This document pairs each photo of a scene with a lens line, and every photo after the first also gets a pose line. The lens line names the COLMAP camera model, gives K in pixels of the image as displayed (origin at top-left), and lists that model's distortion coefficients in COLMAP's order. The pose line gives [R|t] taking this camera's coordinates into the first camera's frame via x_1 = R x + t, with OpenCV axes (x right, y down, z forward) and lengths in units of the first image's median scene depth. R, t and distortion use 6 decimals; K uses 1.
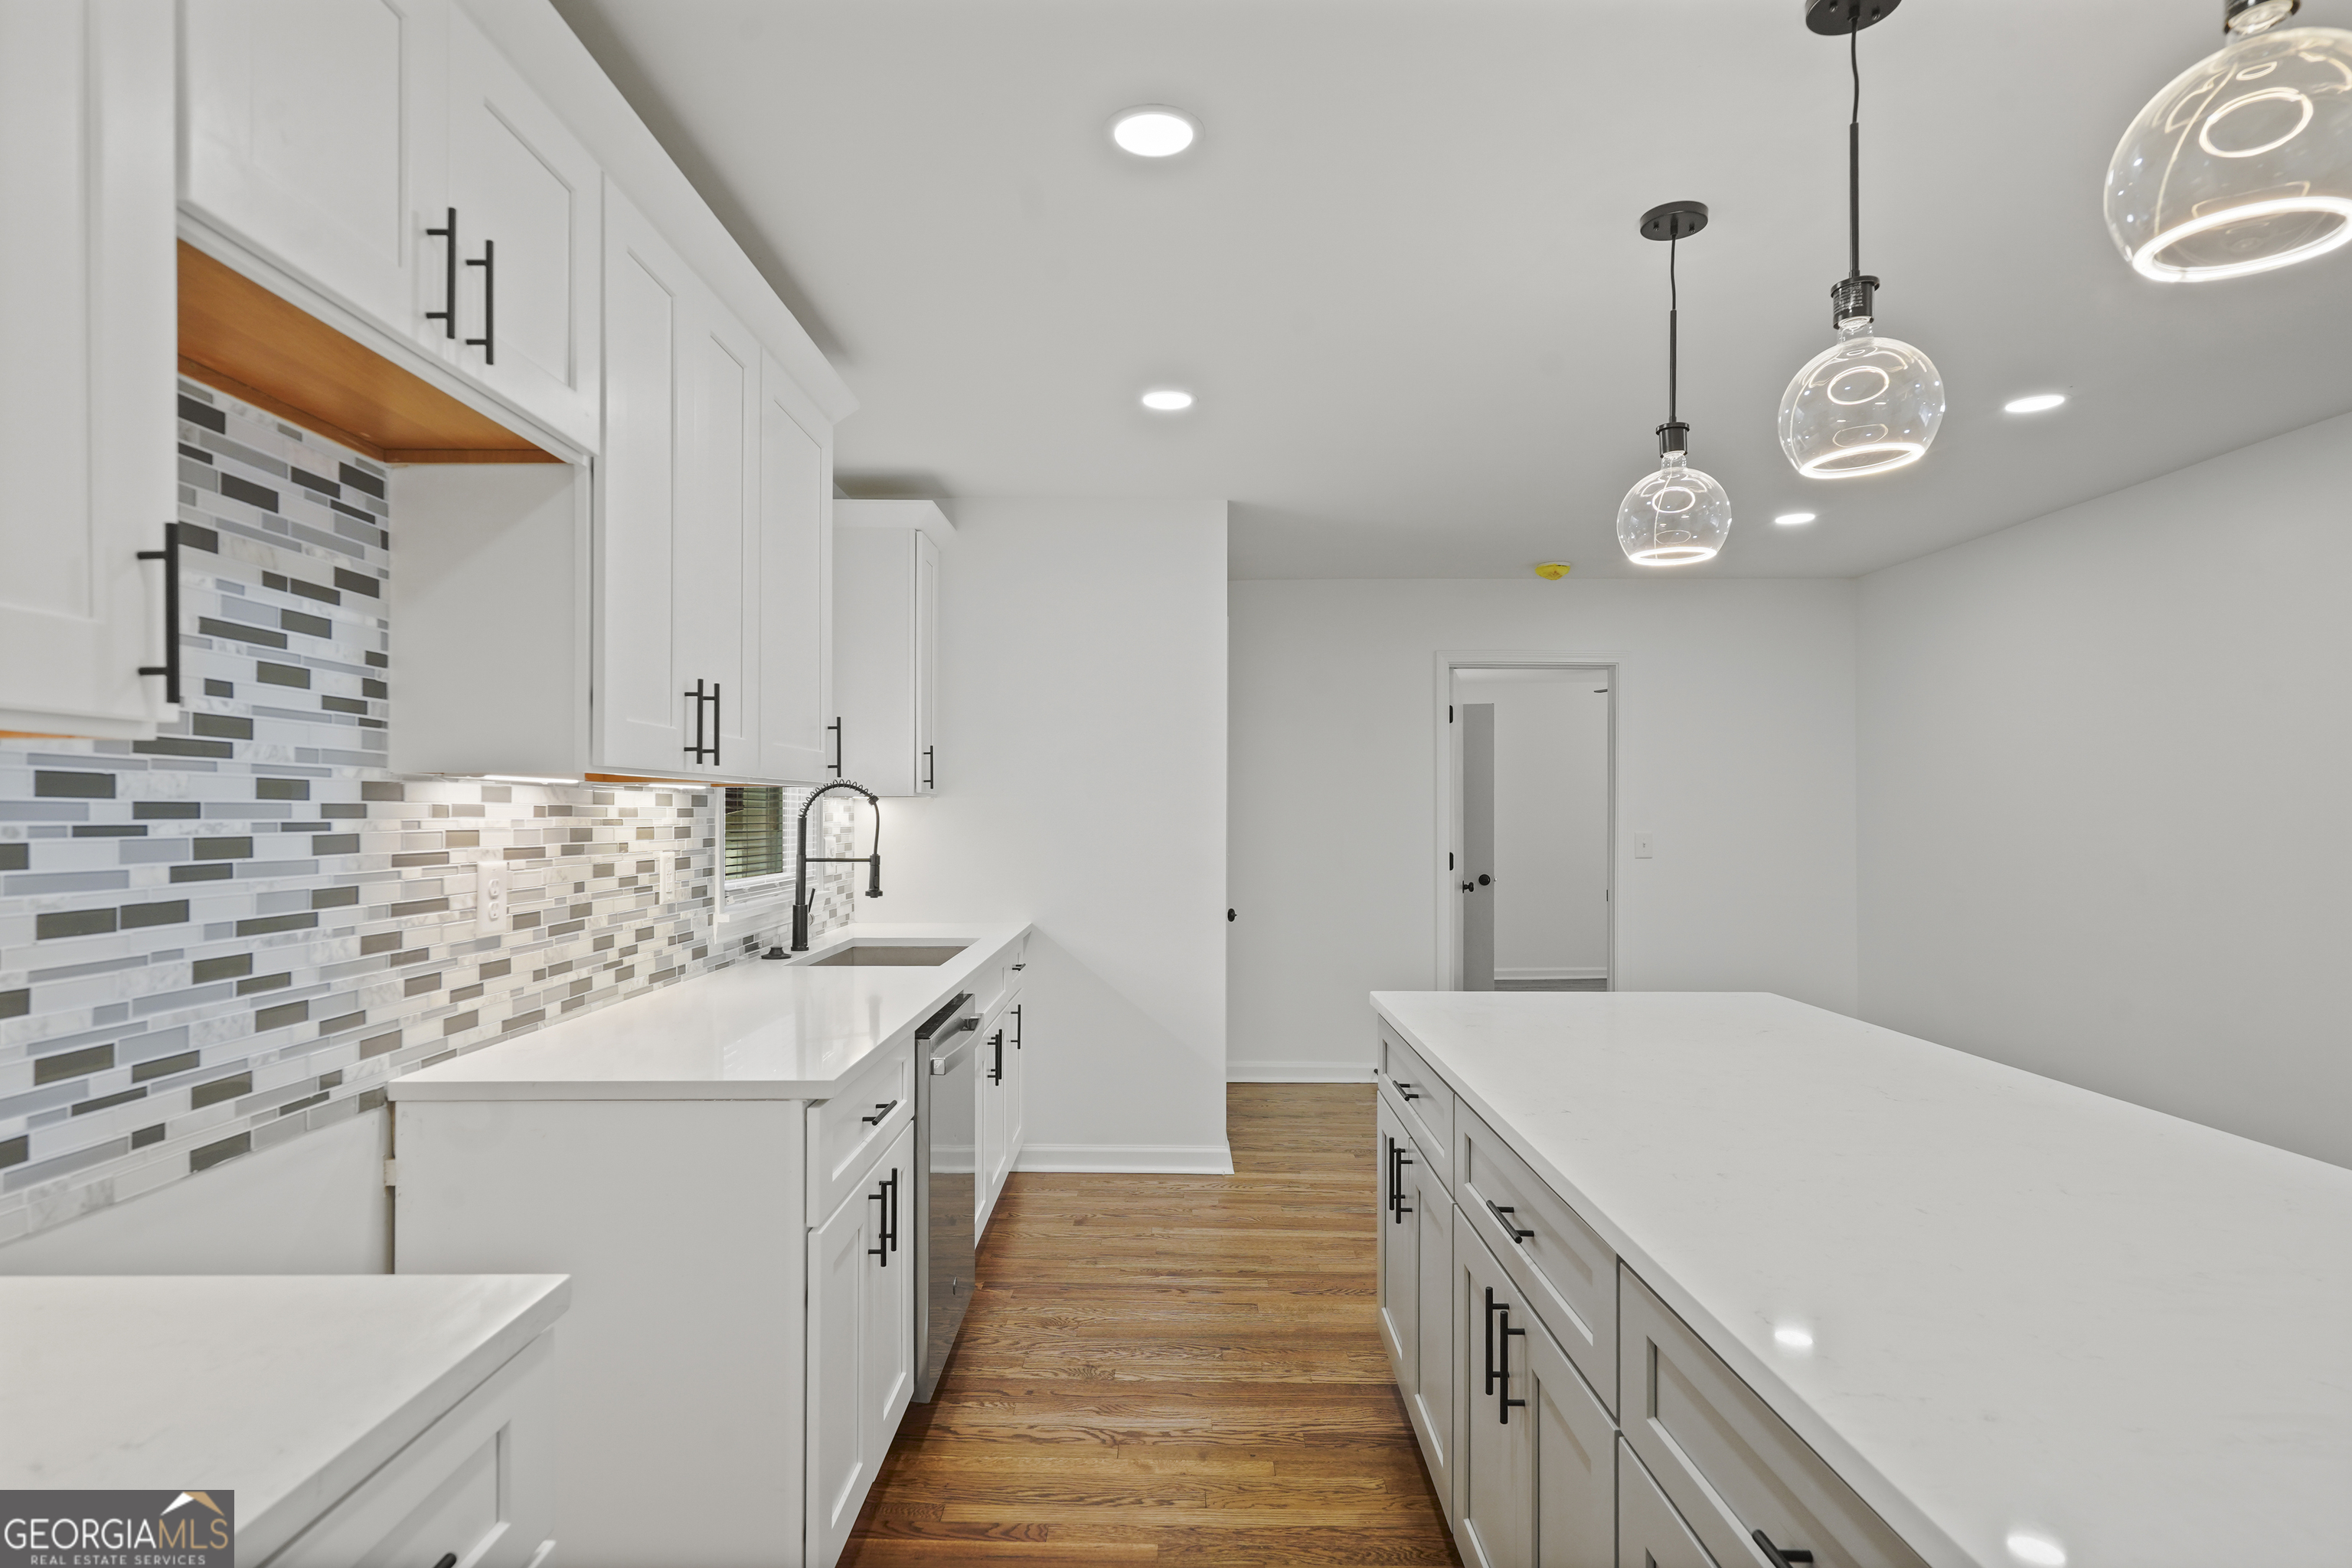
lens RADIAL K [[1218.8, 0, 1182.5], [0, 1218.8, 806.5], [0, 0, 1]] dist [0.019154, 0.000011]
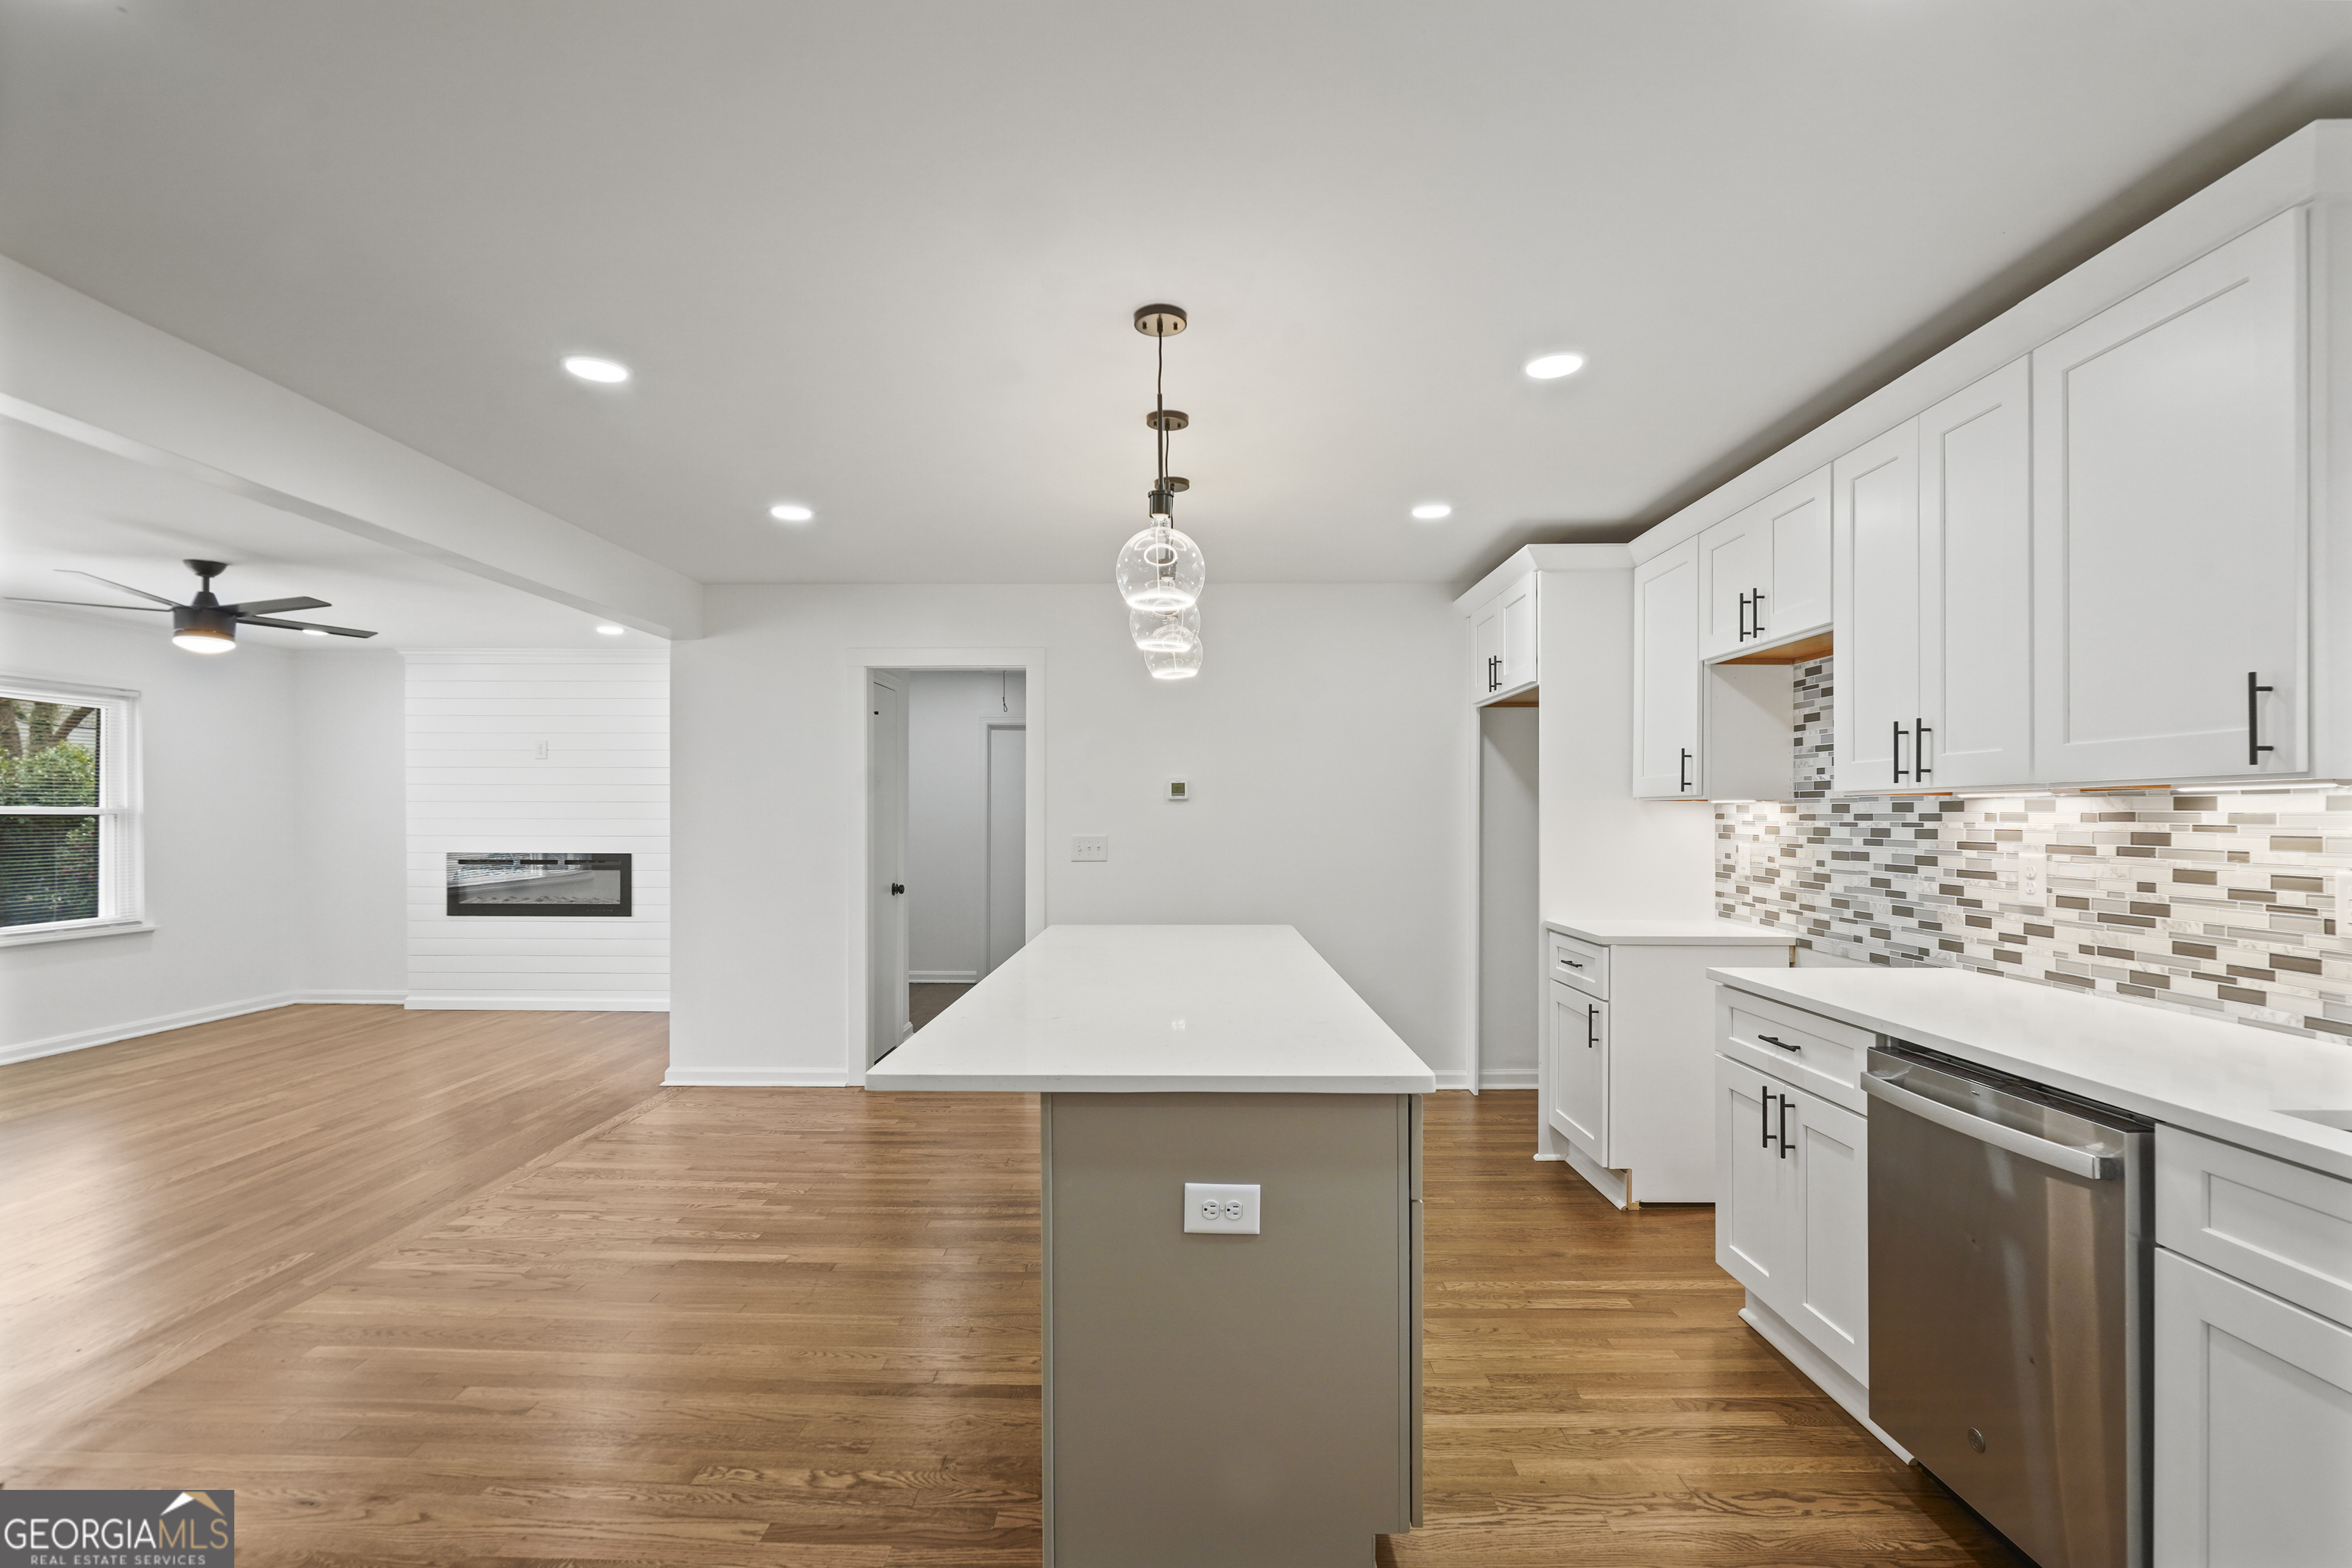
lens RADIAL K [[1082.8, 0, 1170.6], [0, 1082.8, 817.2], [0, 0, 1]] dist [-0.003778, 0.002533]
pose [[-0.999856, 0.000058, 0.016982, 0.478814], [-0.000022, 0.999989, -0.004703, 0.011115], [-0.016982, -0.004703, -0.999845, 2.649198]]
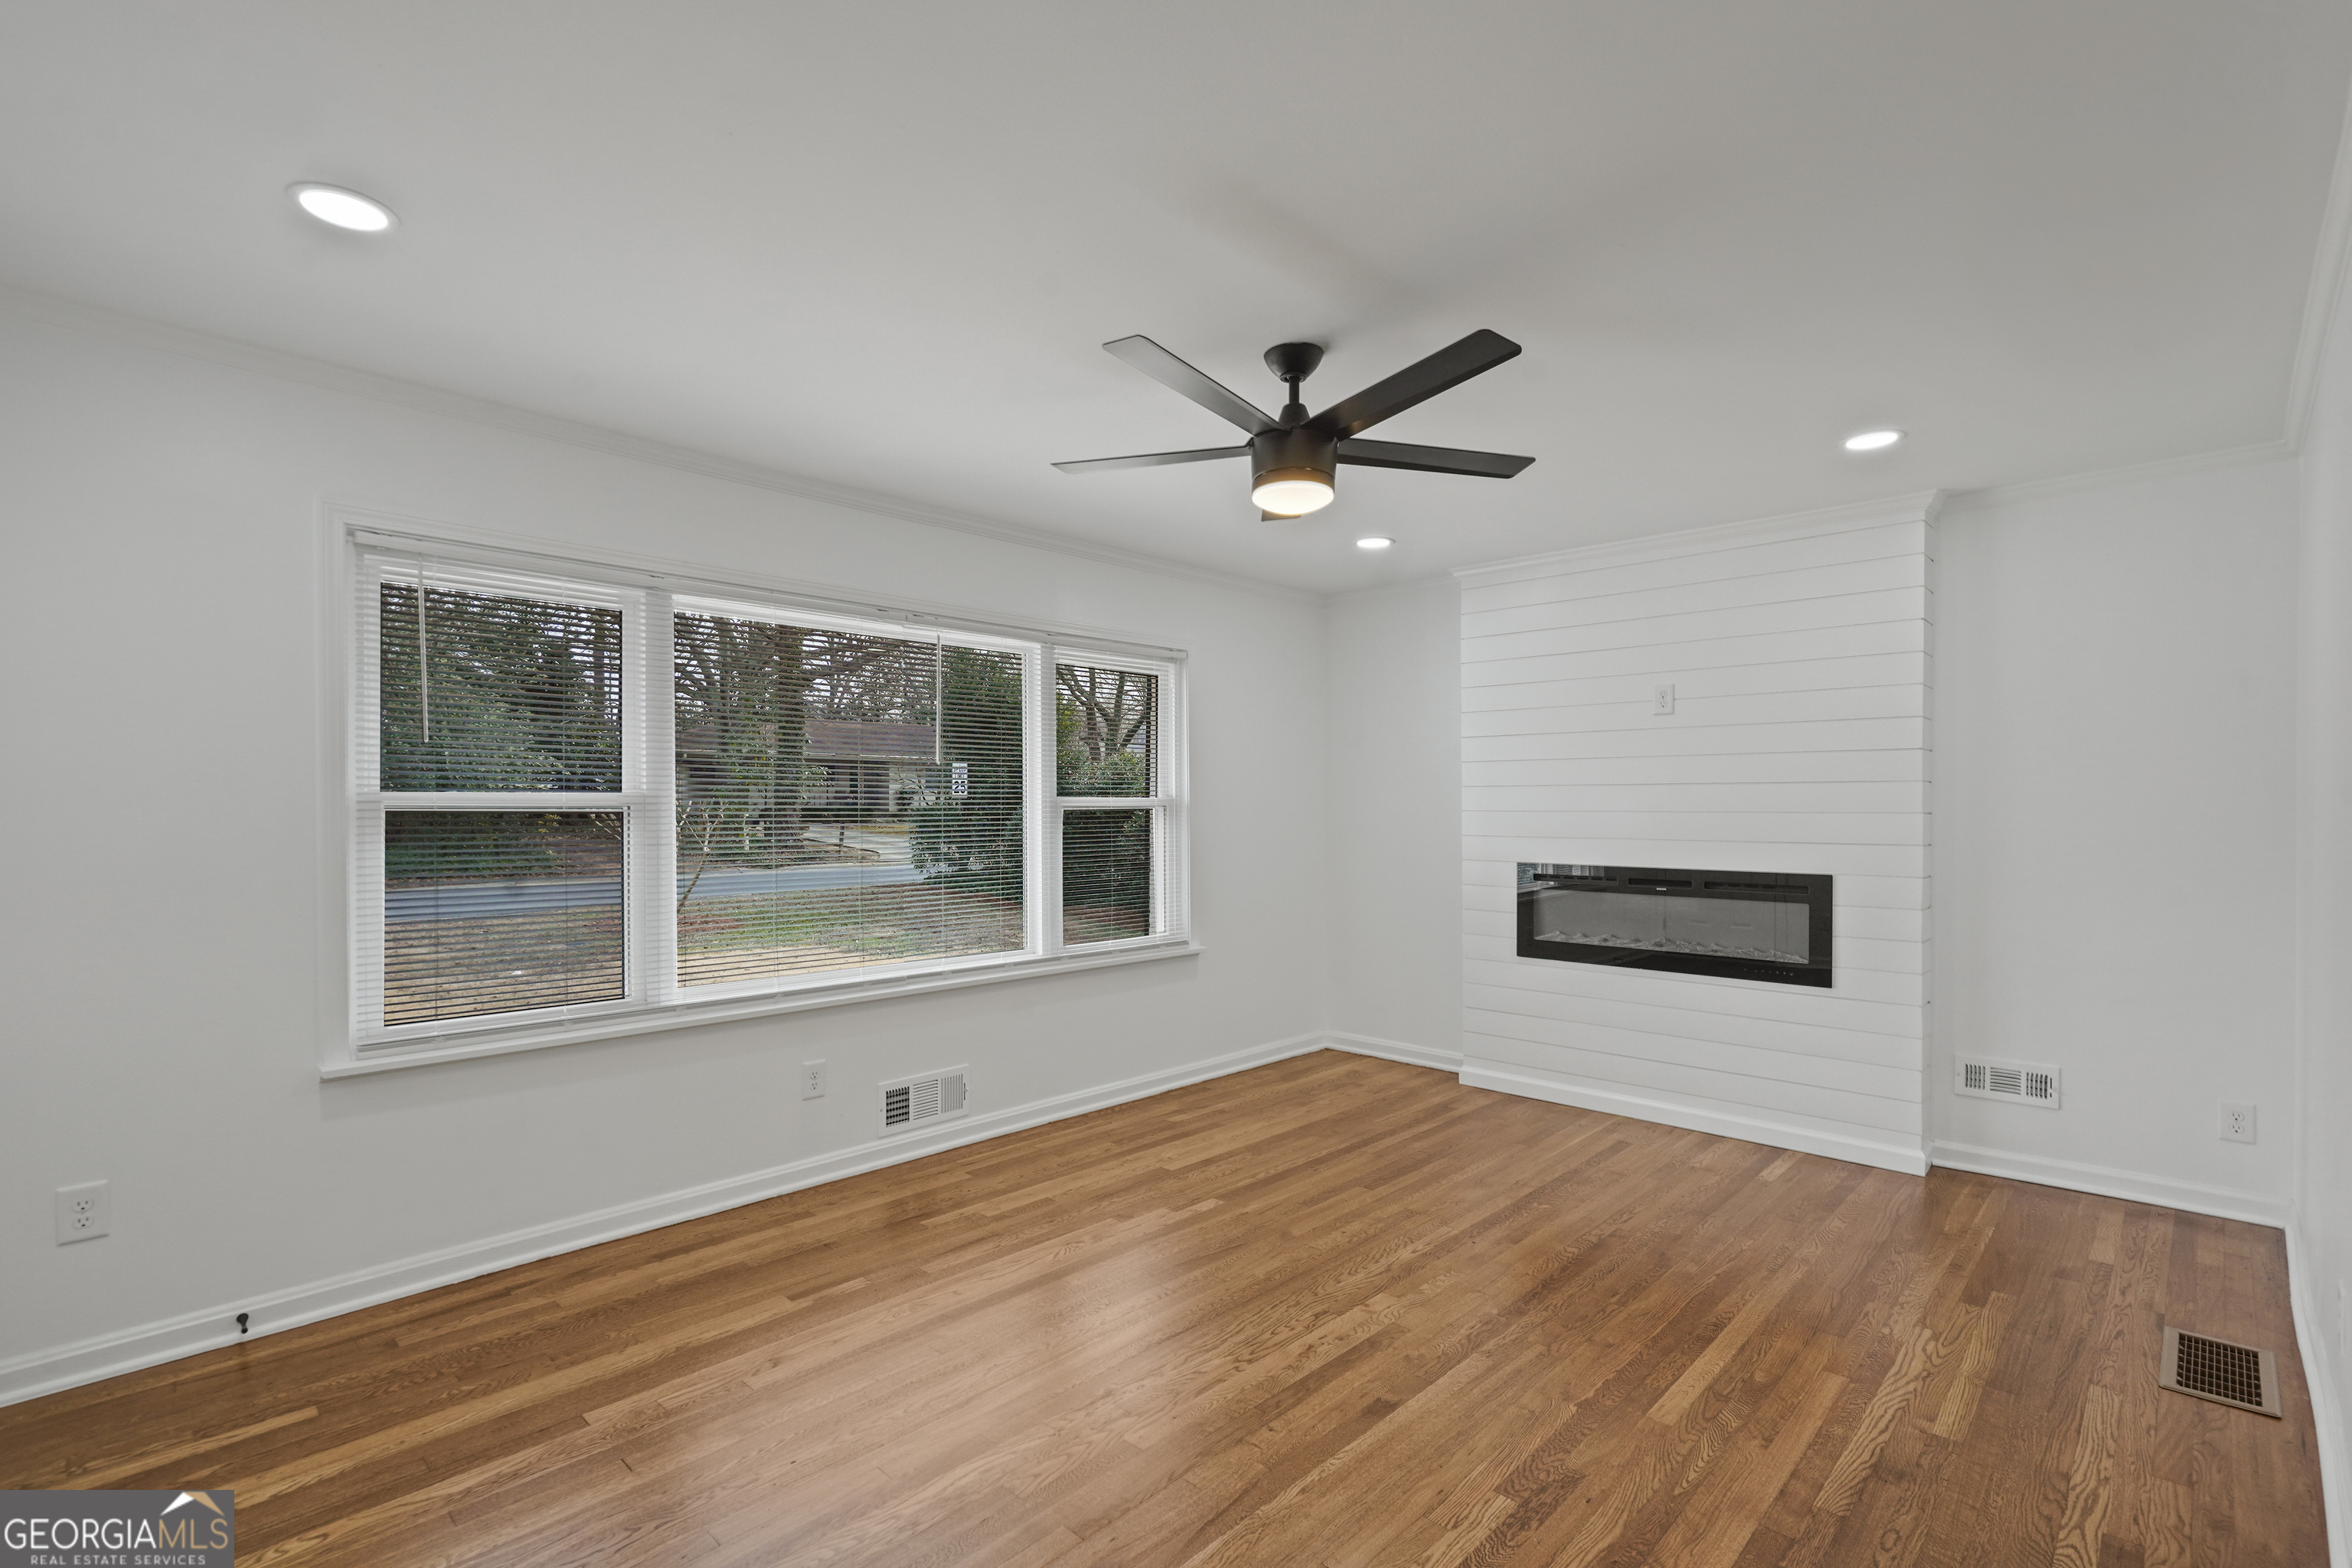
lens RADIAL K [[1082.8, 0, 1174.3], [0, 1082.8, 822.7], [0, 0, 1]] dist [-0.003778, 0.002533]
pose [[-0.720236, -0.007760, 0.693685, 2.005845], [-0.000941, 0.999947, 0.010209, -0.002437], [-0.693728, 0.006700, -0.720206, 1.194217]]
